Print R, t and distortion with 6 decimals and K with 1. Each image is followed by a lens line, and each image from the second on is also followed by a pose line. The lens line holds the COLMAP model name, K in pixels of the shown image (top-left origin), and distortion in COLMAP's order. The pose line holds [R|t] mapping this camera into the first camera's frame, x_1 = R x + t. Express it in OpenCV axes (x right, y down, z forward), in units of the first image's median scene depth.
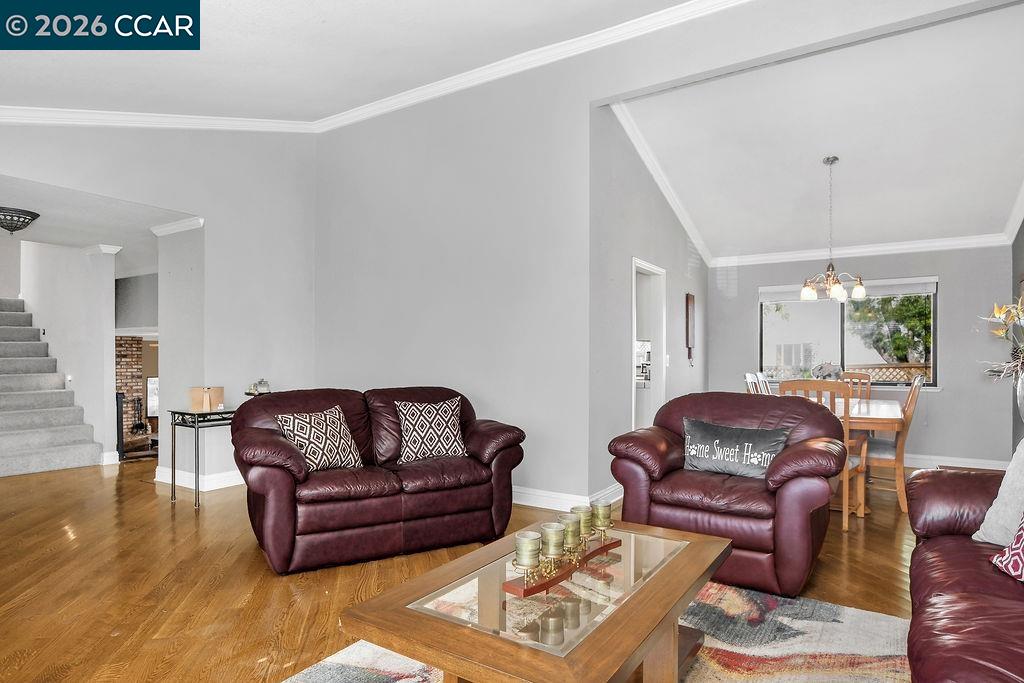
lens RADIAL K [[572.4, 0, 525.5], [0, 572.4, 361.1], [0, 0, 1]] dist [-0.013984, -0.000017]
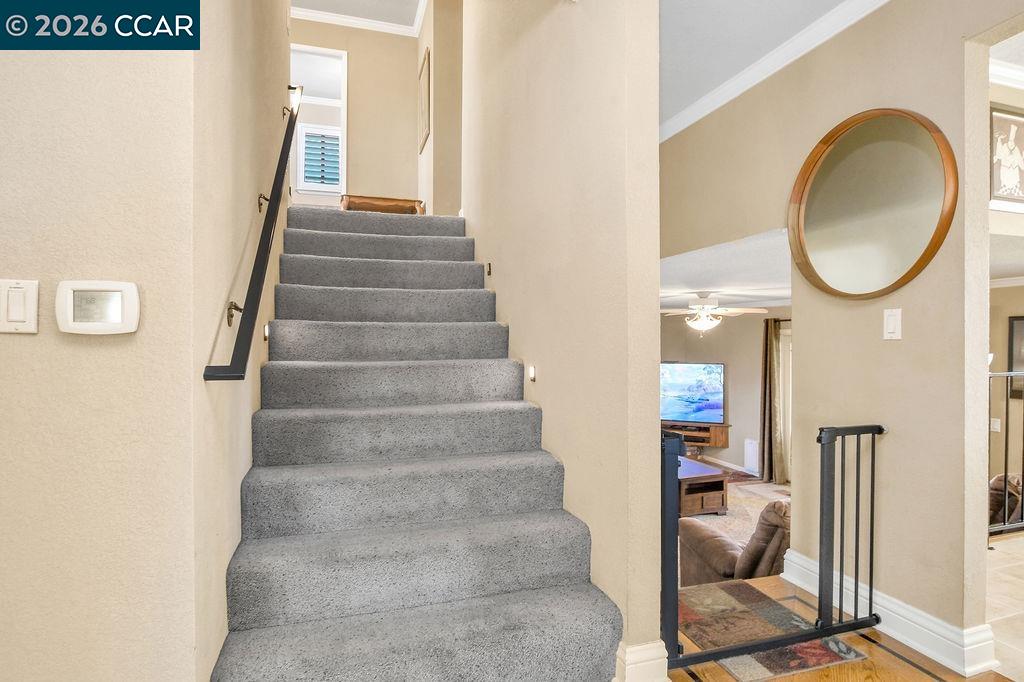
lens RADIAL K [[572.4, 0, 522.4], [0, 572.4, 340.4], [0, 0, 1]] dist [-0.013984, -0.000017]
pose [[0.762318, -0.001850, -0.647199, -0.559249], [-0.000010, 0.999996, -0.002870, 0.009450], [0.647202, 0.002195, 0.762315, 0.702095]]
